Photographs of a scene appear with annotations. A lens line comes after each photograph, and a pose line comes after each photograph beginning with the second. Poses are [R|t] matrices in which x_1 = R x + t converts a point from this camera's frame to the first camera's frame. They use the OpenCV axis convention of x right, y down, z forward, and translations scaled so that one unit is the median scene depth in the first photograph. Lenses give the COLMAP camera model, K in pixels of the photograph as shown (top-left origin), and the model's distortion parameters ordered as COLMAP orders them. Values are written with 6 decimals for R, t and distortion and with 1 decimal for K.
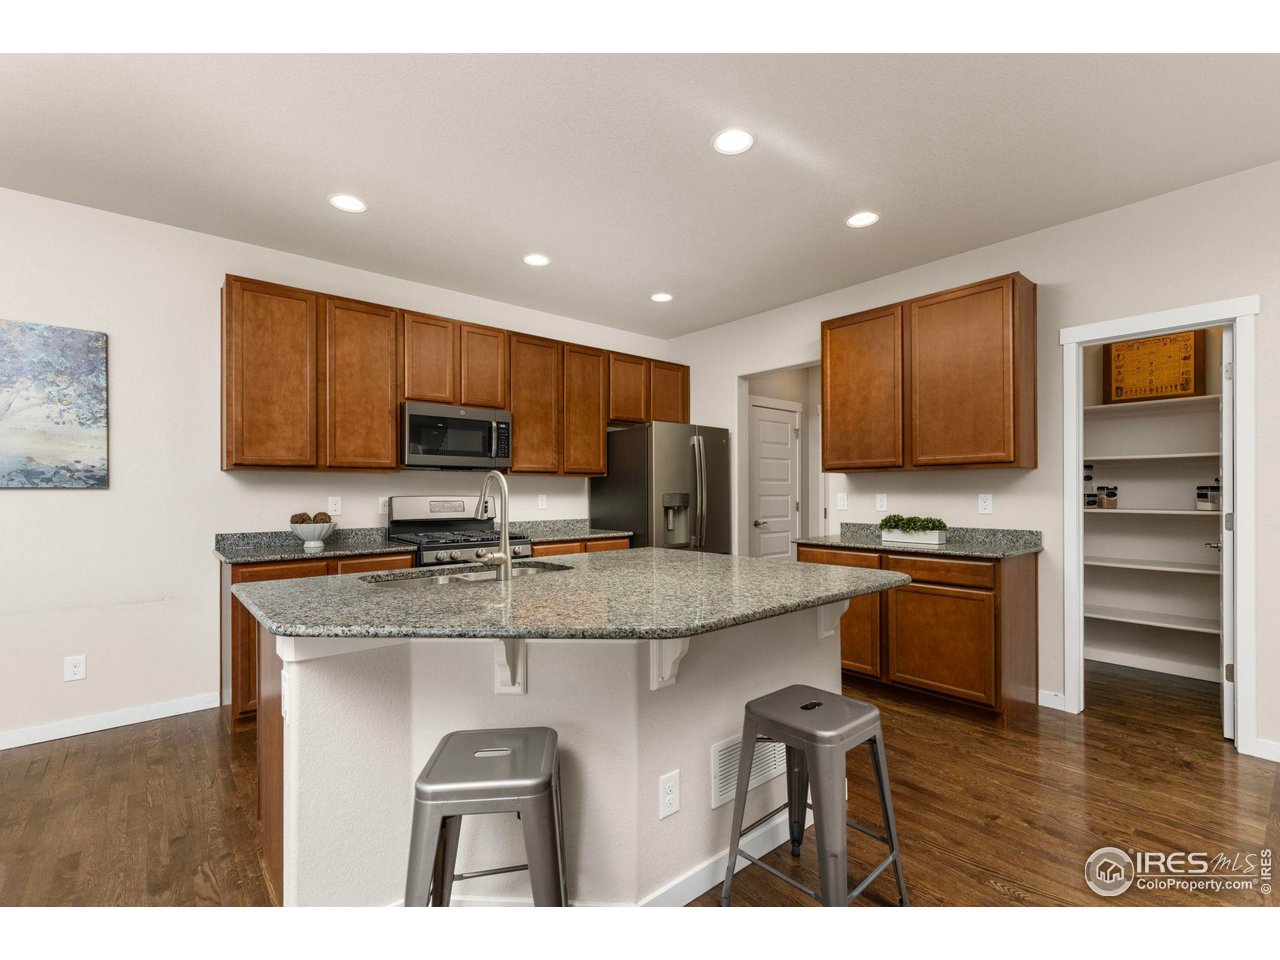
lens RADIAL K [[577.9, 0, 642.0], [0, 577.9, 485.4], [0, 0, 1]] dist [0.003385, -0.000547]
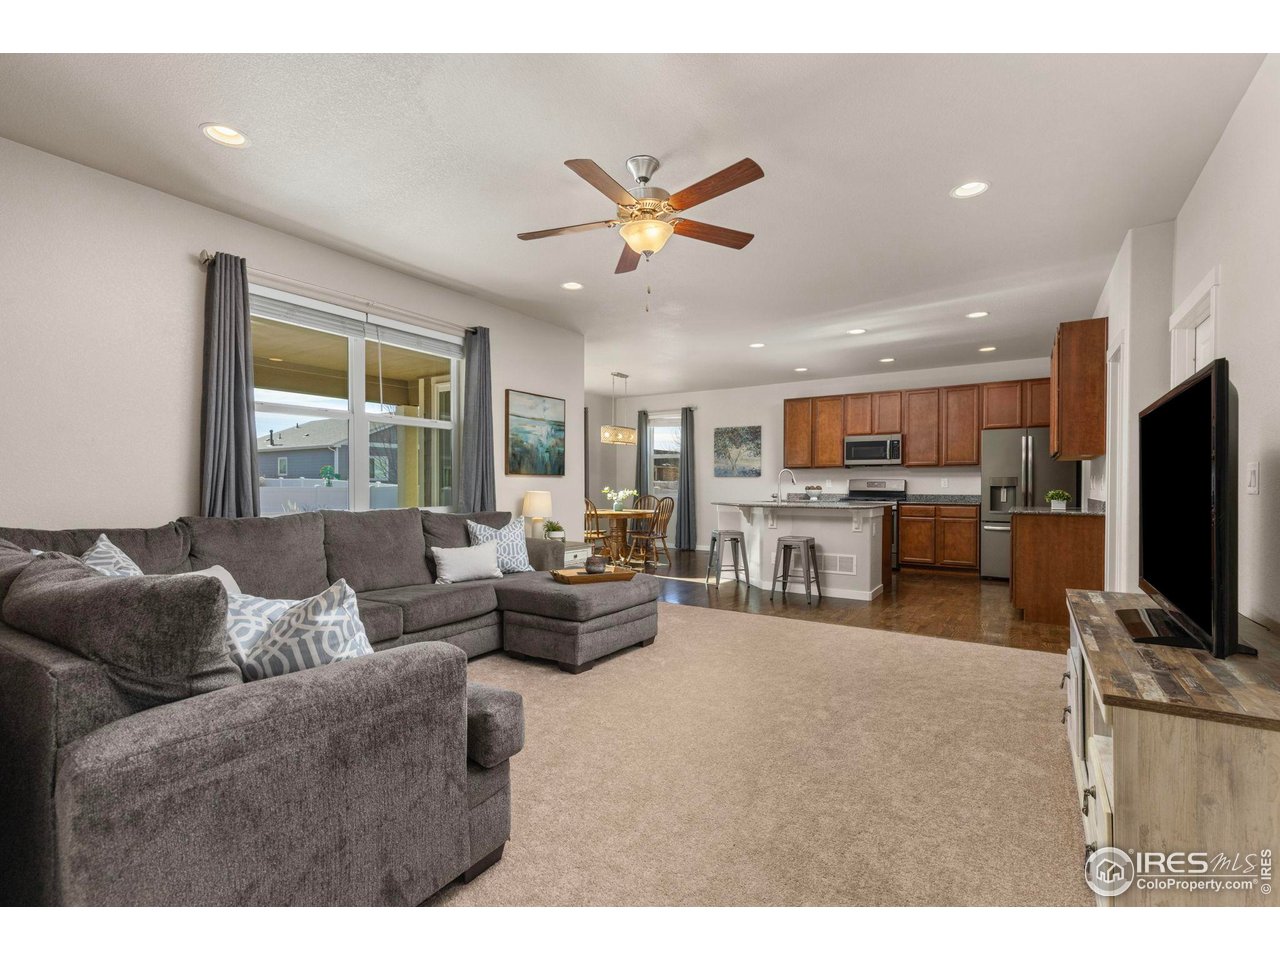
lens RADIAL K [[577.9, 0, 641.5], [0, 577.9, 484.5], [0, 0, 1]] dist [0.003385, -0.000547]
pose [[0.253892, -0.000349, -0.967233, 1.629762], [0.000068, 1.000000, -0.000343, 0.042947], [0.967233, 0.000021, 0.253892, -0.341298]]
